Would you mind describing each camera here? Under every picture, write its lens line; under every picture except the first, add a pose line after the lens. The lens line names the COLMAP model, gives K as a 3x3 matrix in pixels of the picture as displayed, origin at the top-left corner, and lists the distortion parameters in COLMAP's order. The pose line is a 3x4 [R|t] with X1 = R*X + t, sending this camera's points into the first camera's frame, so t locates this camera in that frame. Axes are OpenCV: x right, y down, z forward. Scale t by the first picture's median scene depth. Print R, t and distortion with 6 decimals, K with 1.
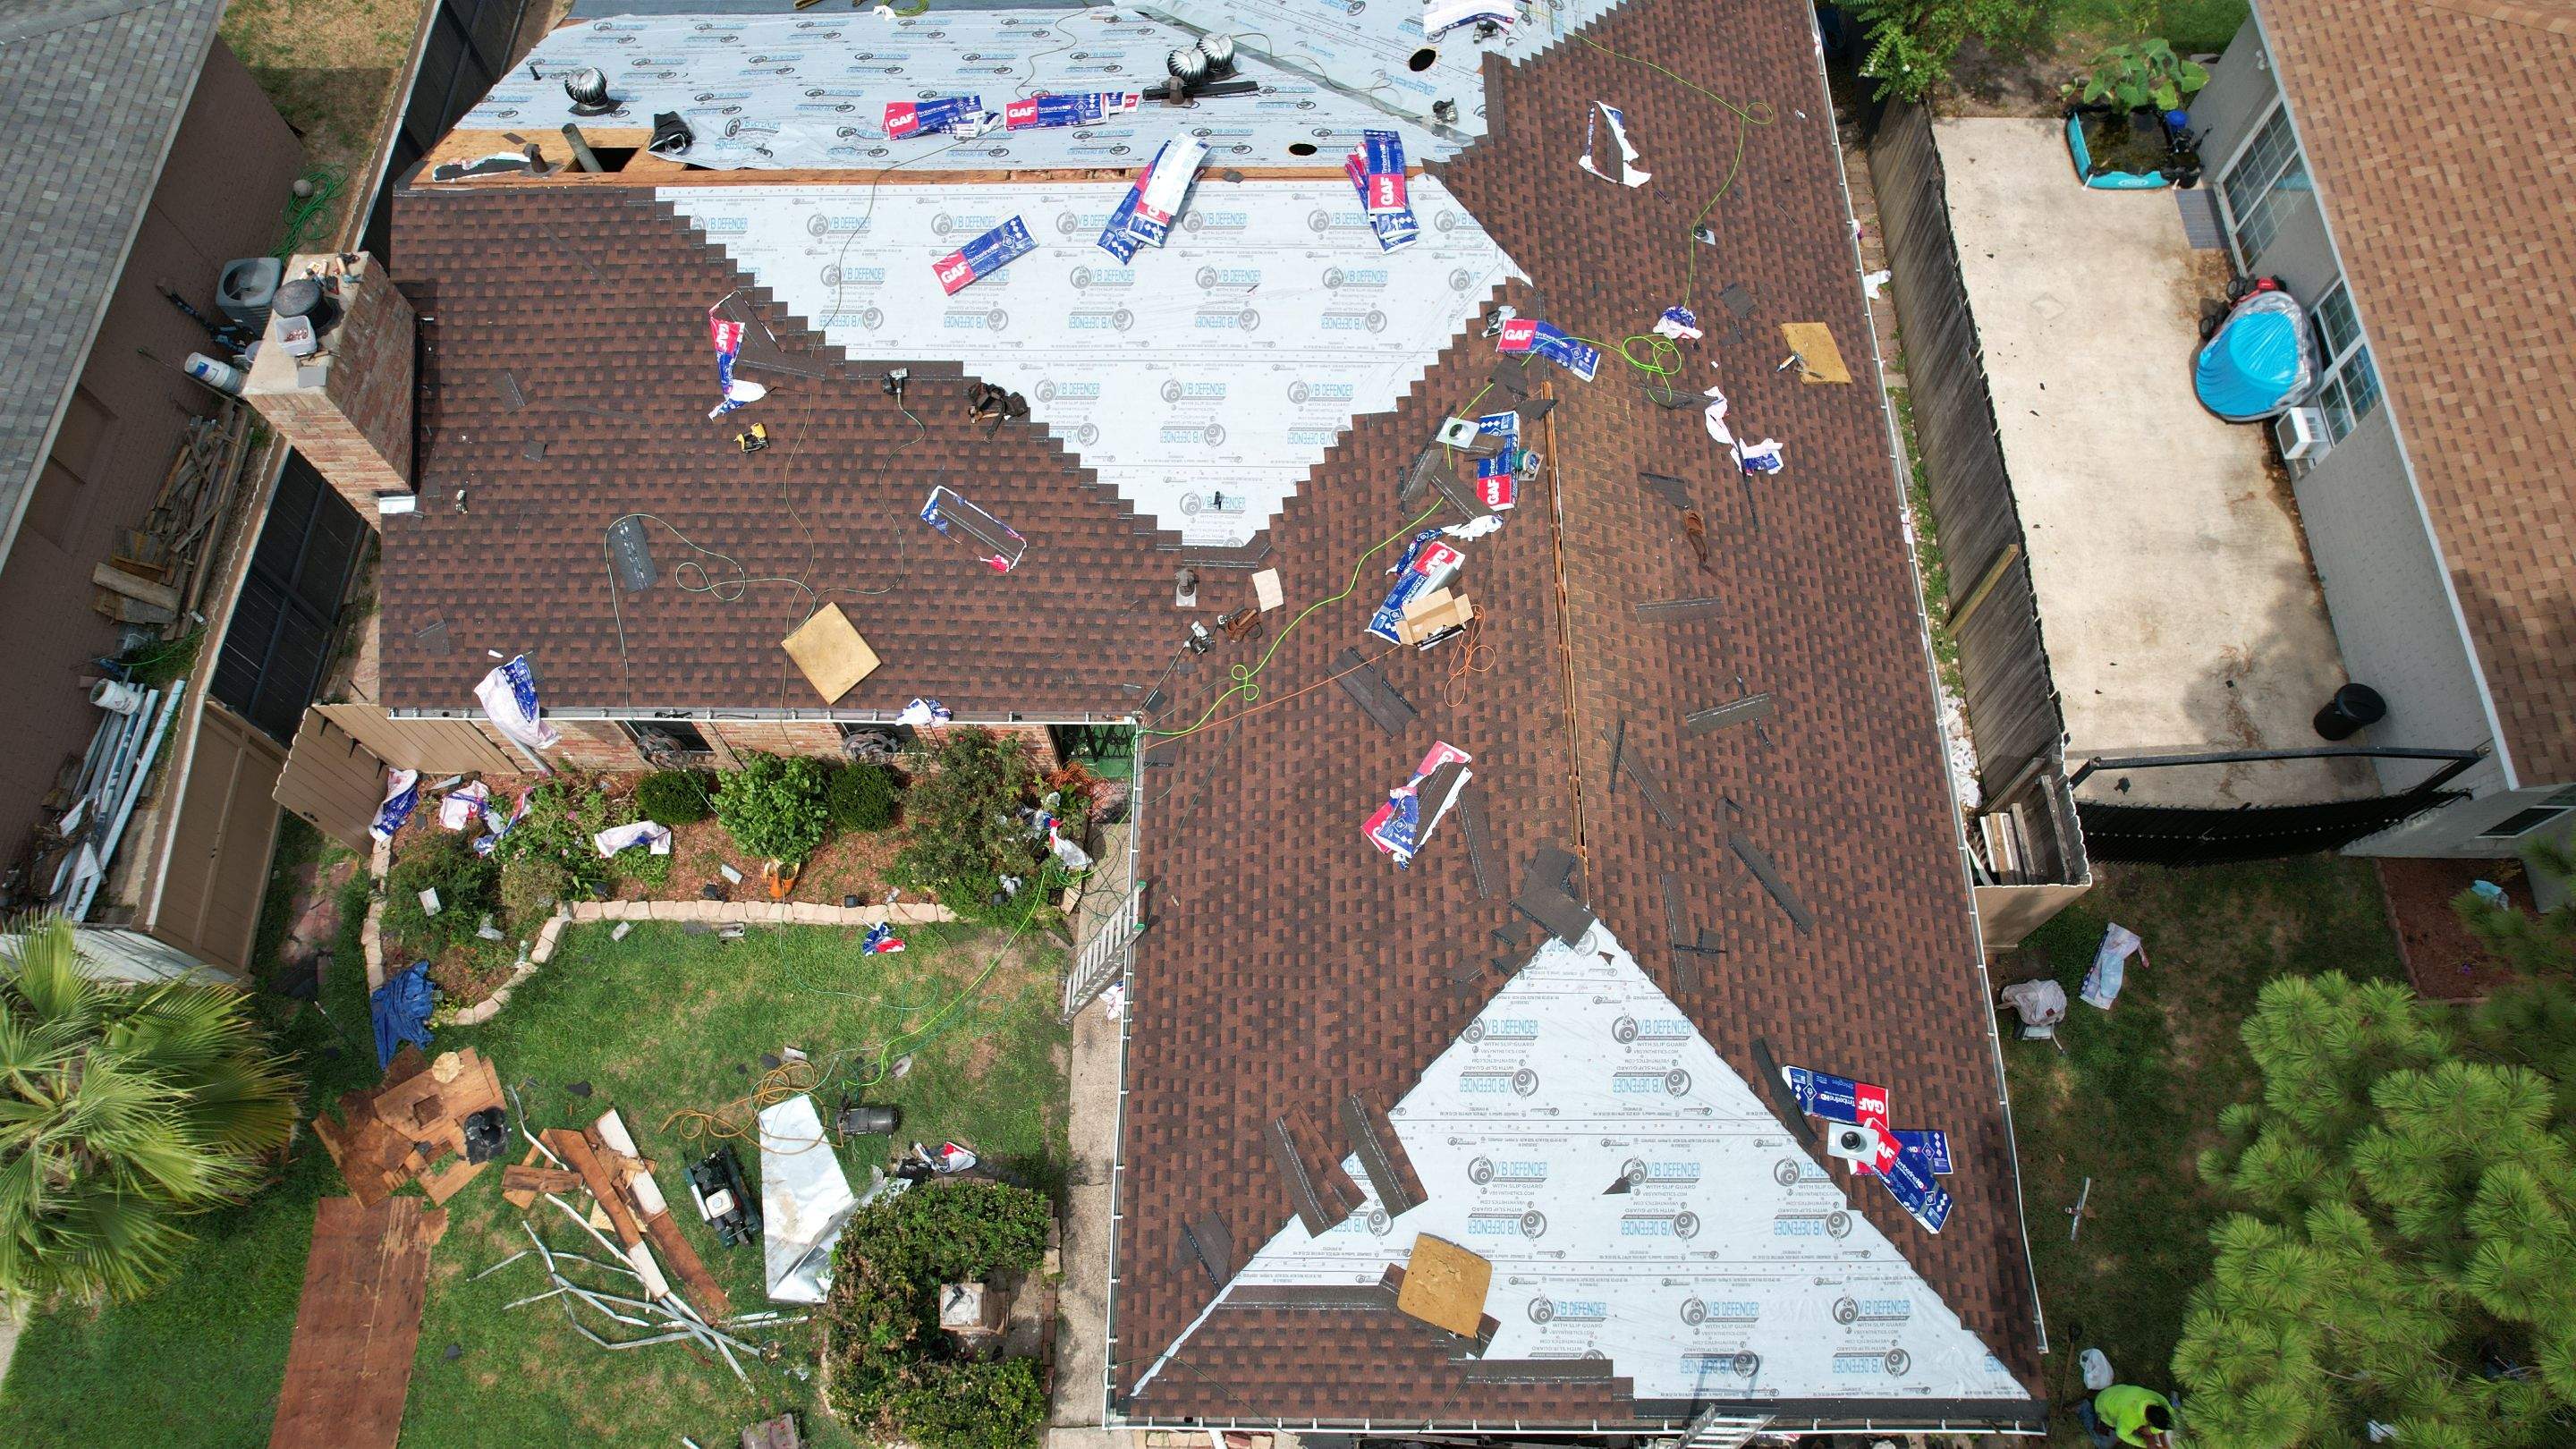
lens RADIAL K [[1638.7, 0, 1283.3], [0, 1638.7, 721.7], [0, 0, 1]] dist [-0.077210, 0.066630]
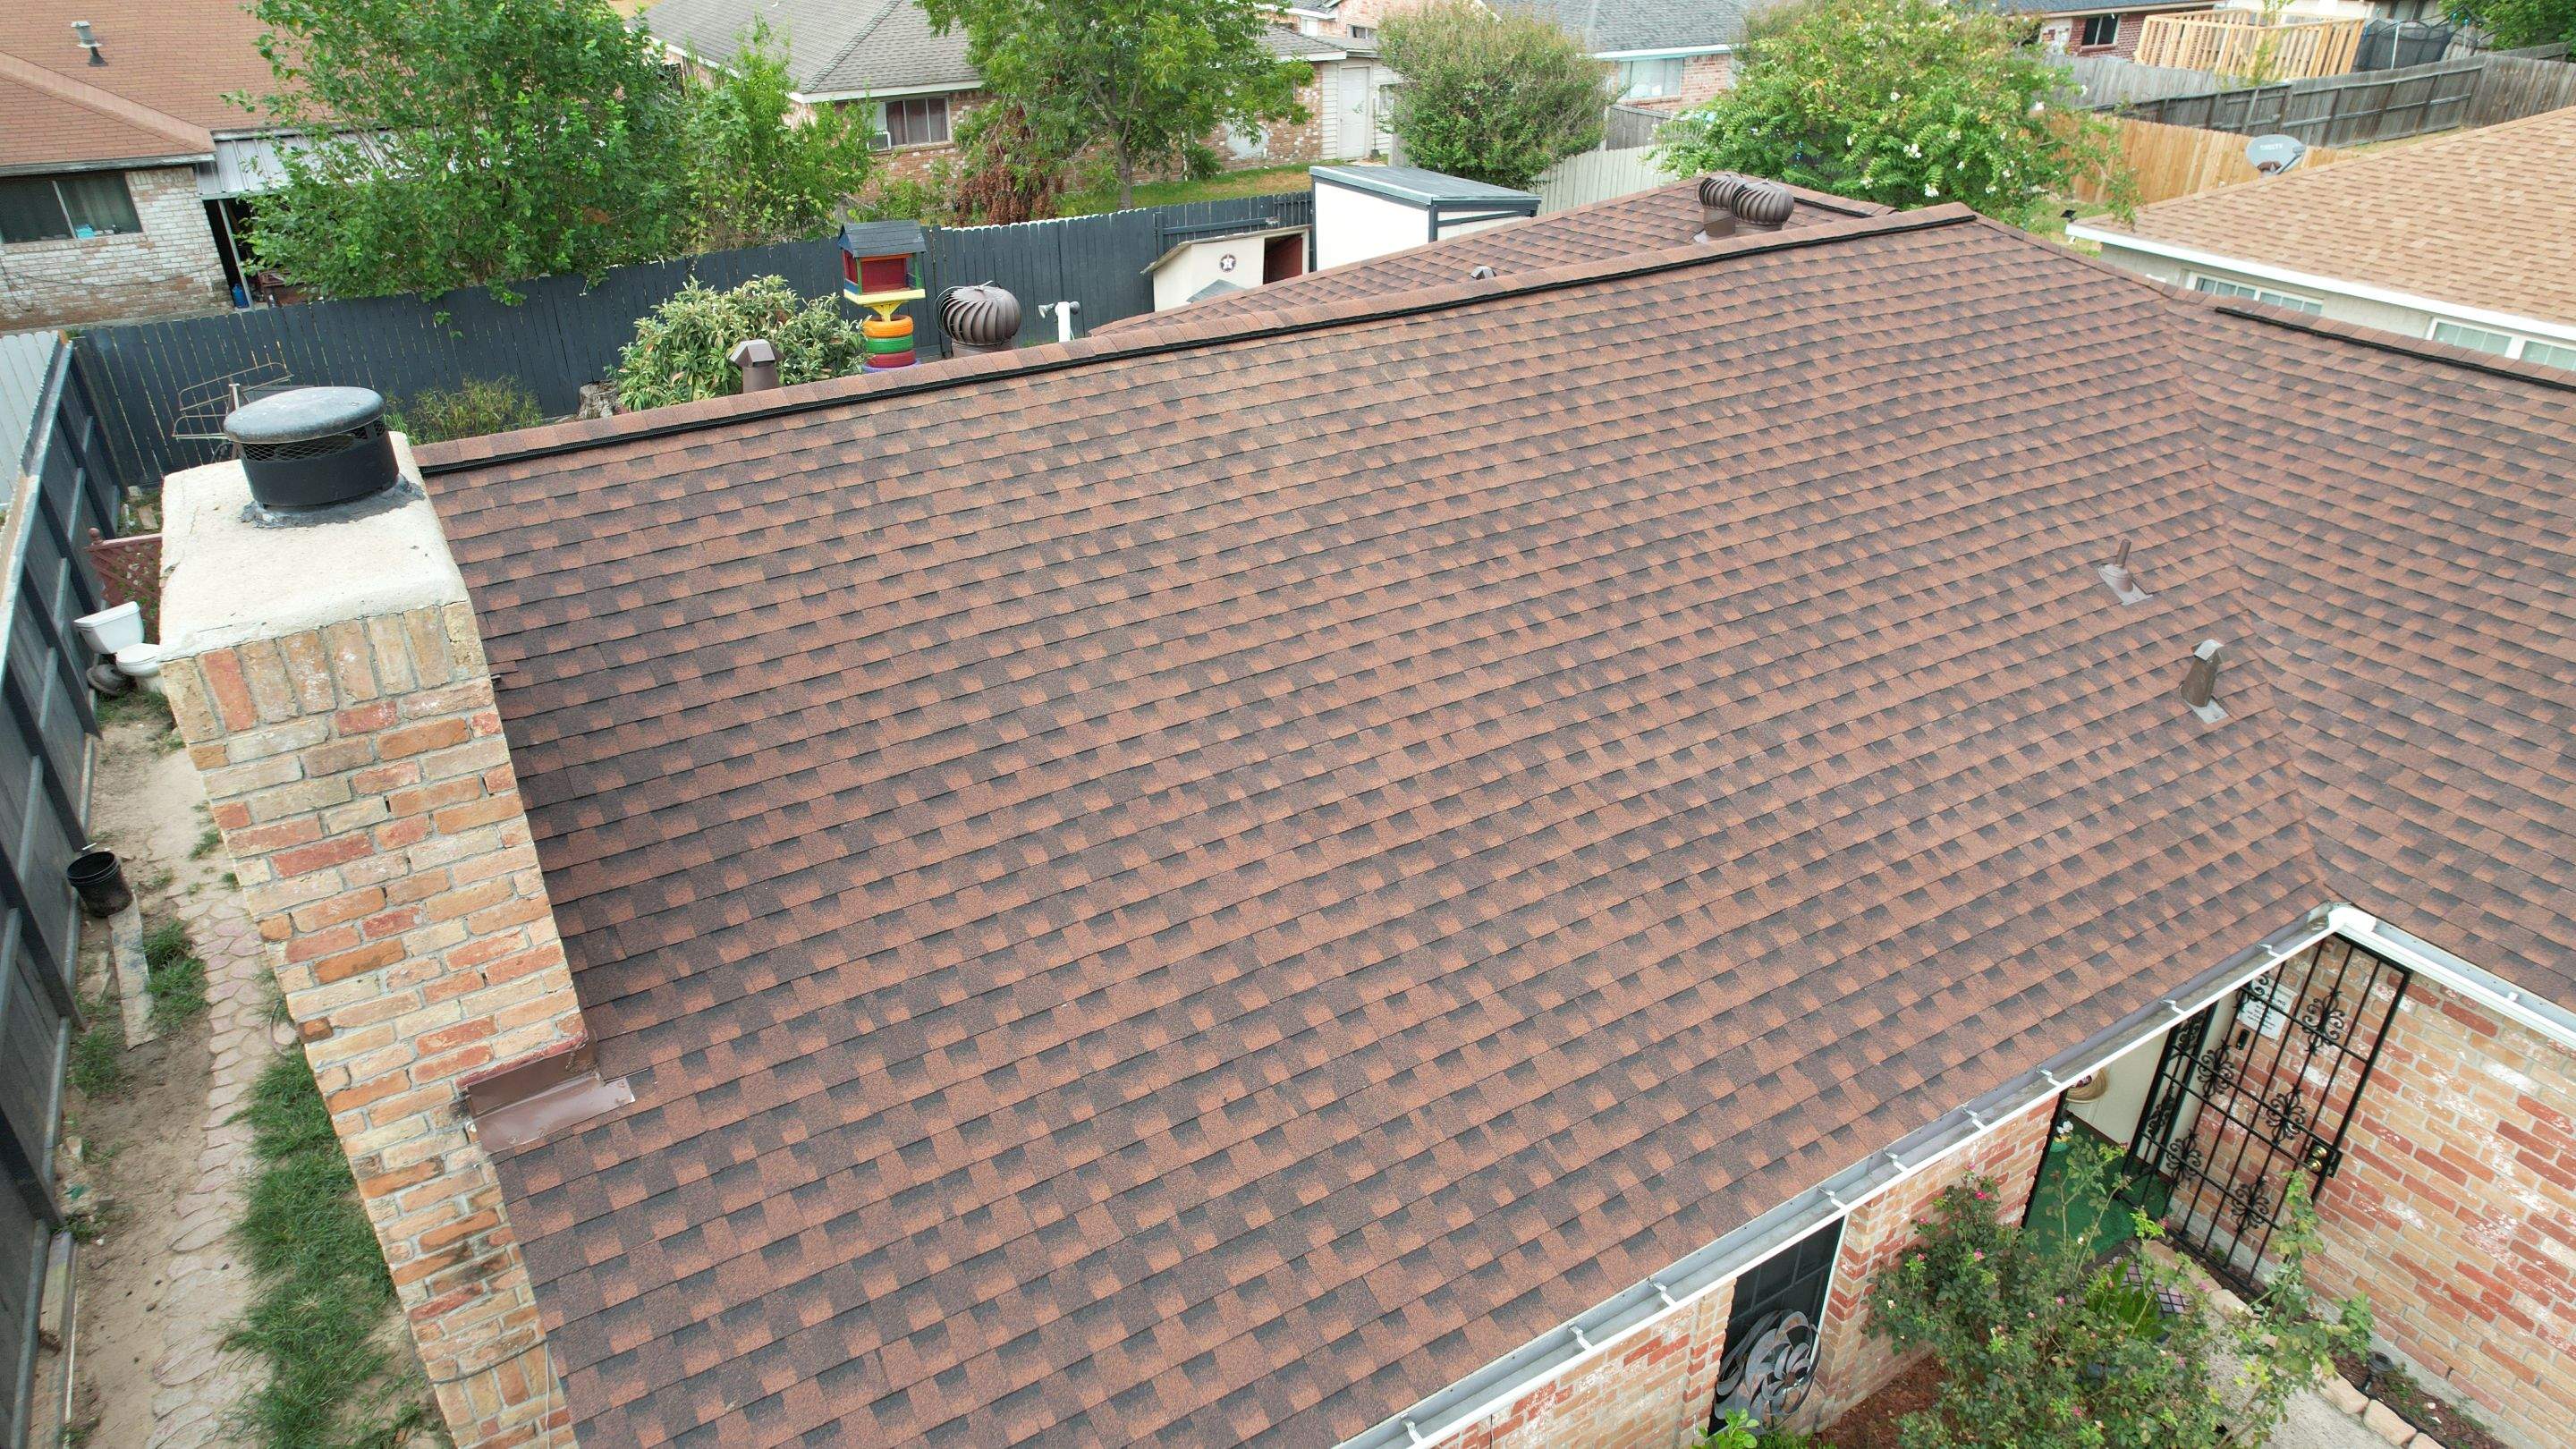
lens RADIAL K [[1638.7, 0, 1282.3], [0, 1638.7, 738.7], [0, 0, 1]] dist [-0.077210, 0.066630]
pose [[0.845405, -0.250468, 0.471758, -0.556288], [0.480944, 0.741168, -0.468362, 0.030849], [-0.232343, 0.622845, 0.747048, 0.676814]]
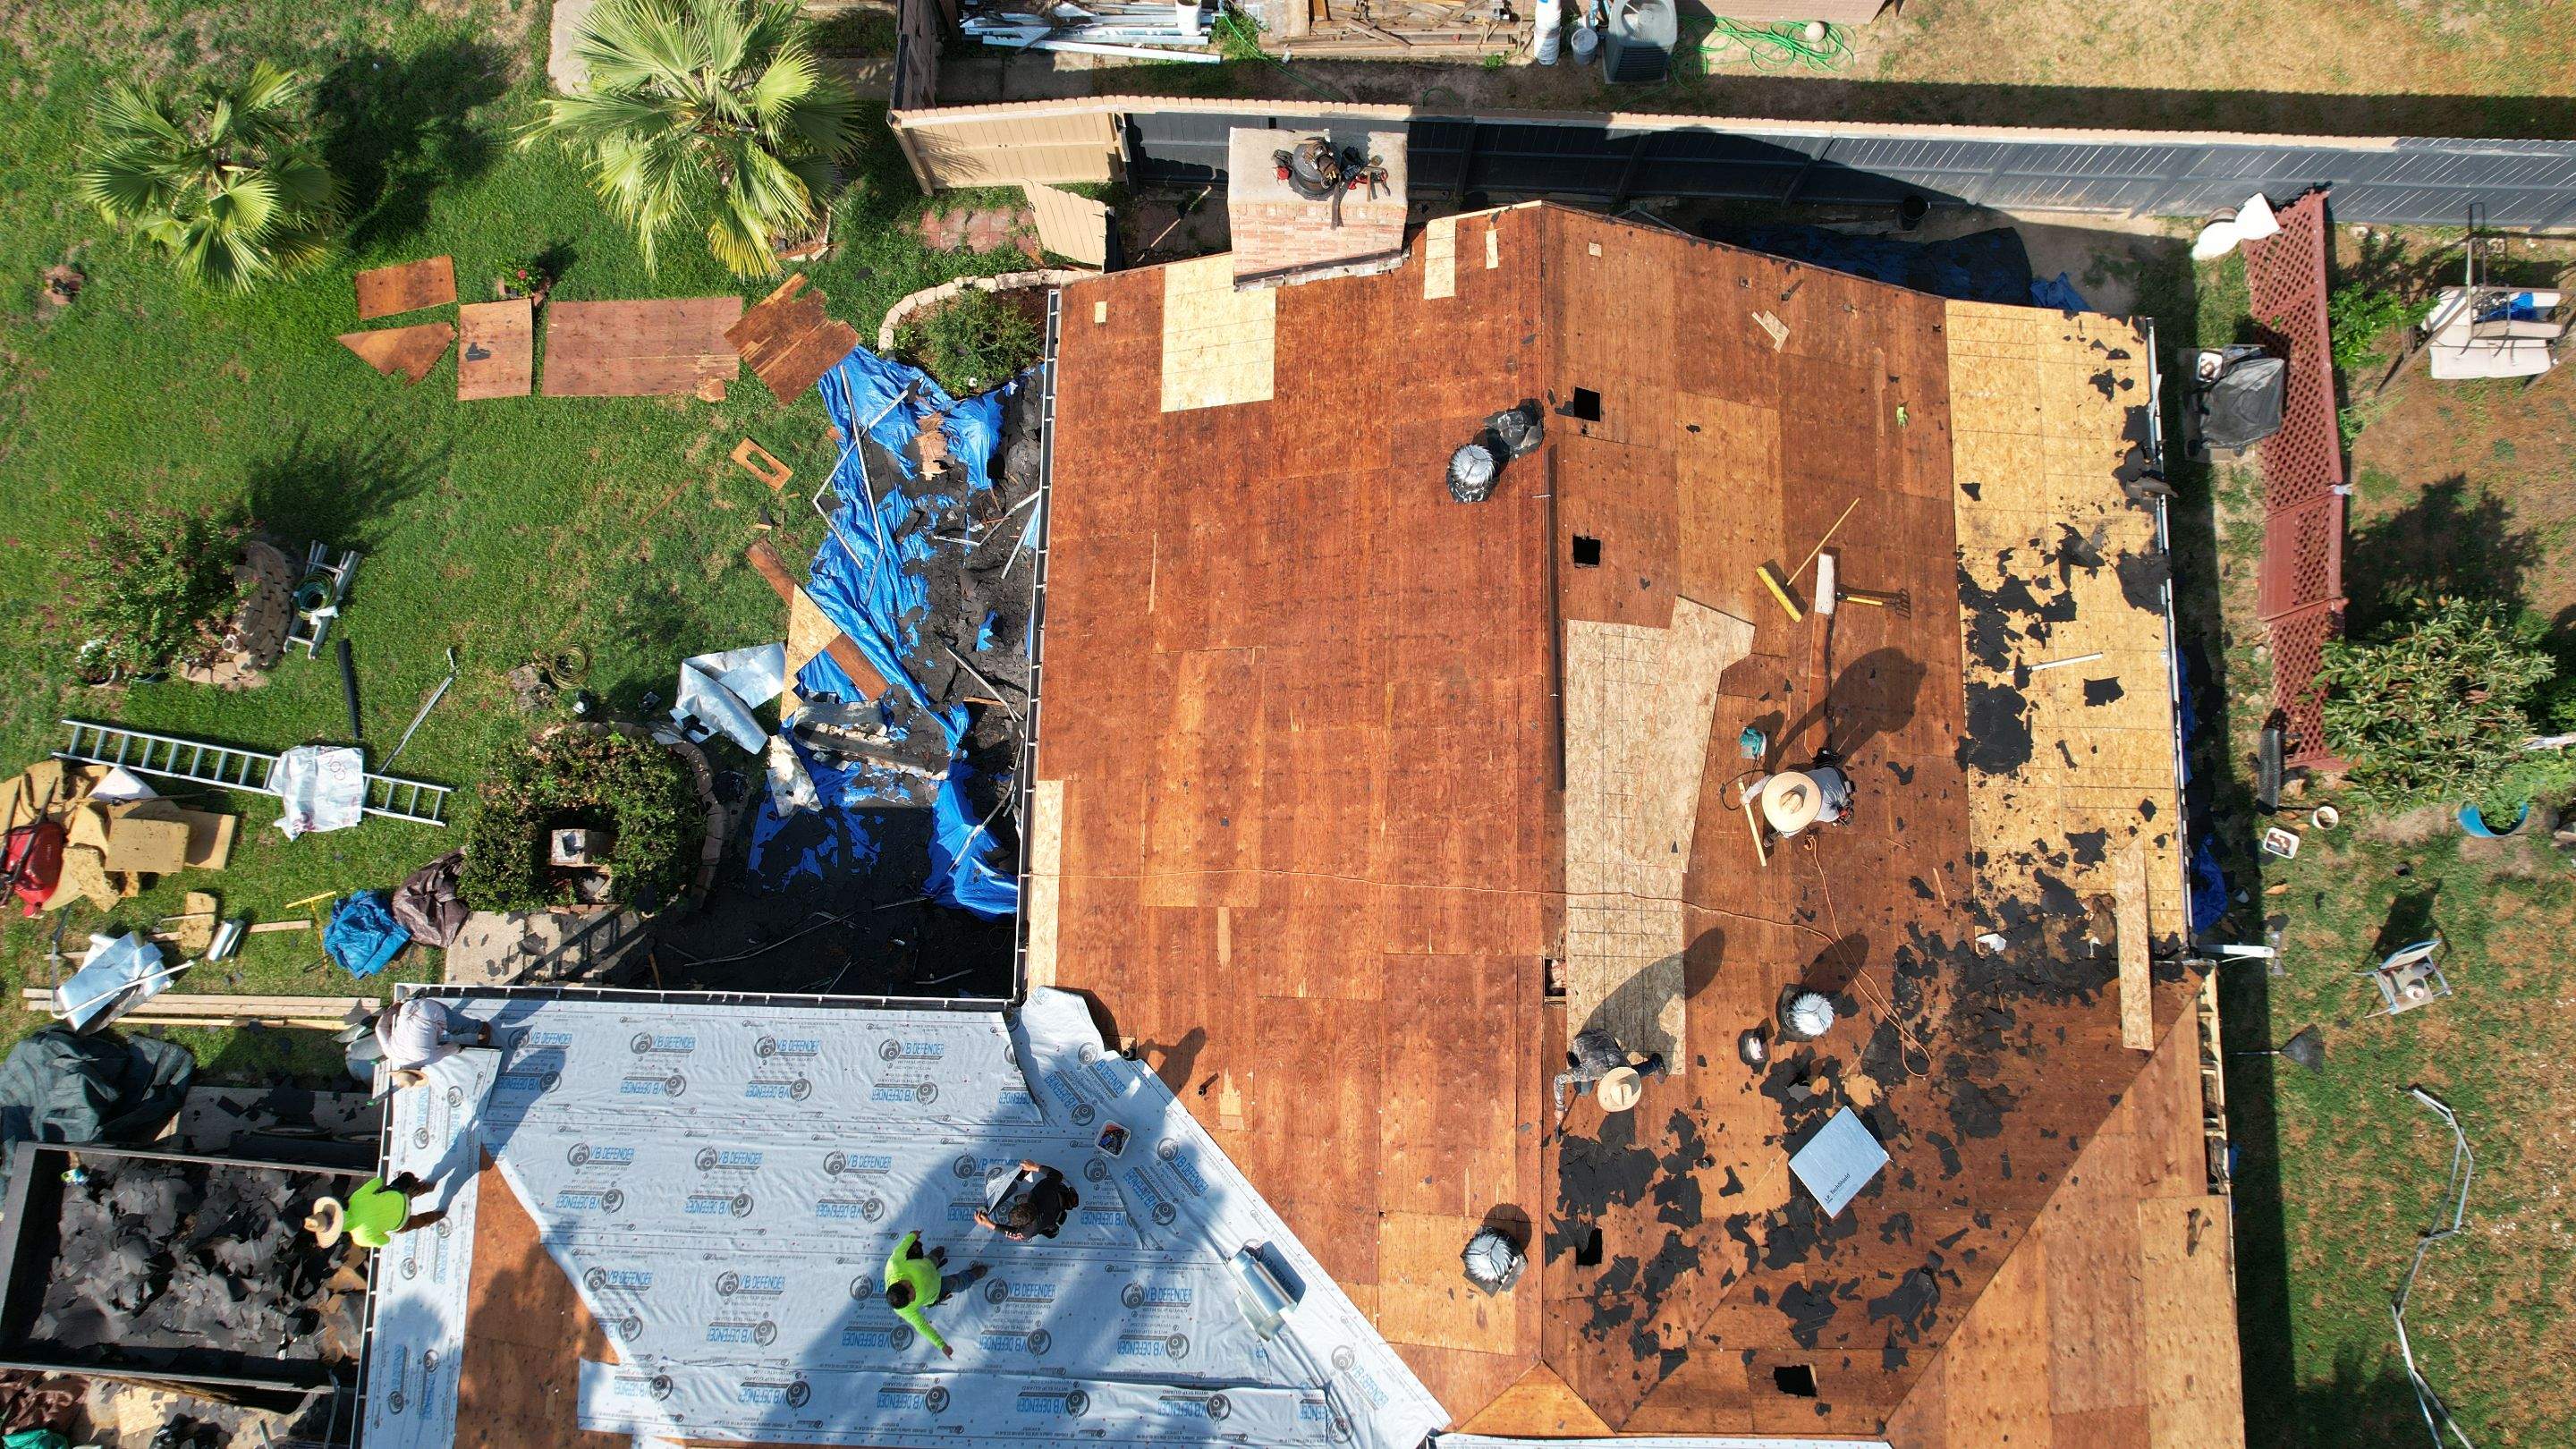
lens RADIAL K [[1638.7, 0, 1284.1], [0, 1638.7, 712.3], [0, 0, 1]] dist [-0.077210, 0.066630]
pose [[-0.011309, 0.990086, -0.140009, -0.125367], [-0.904298, 0.049630, 0.424006, -0.589352], [0.426751, 0.131405, 0.894771, 0.128289]]
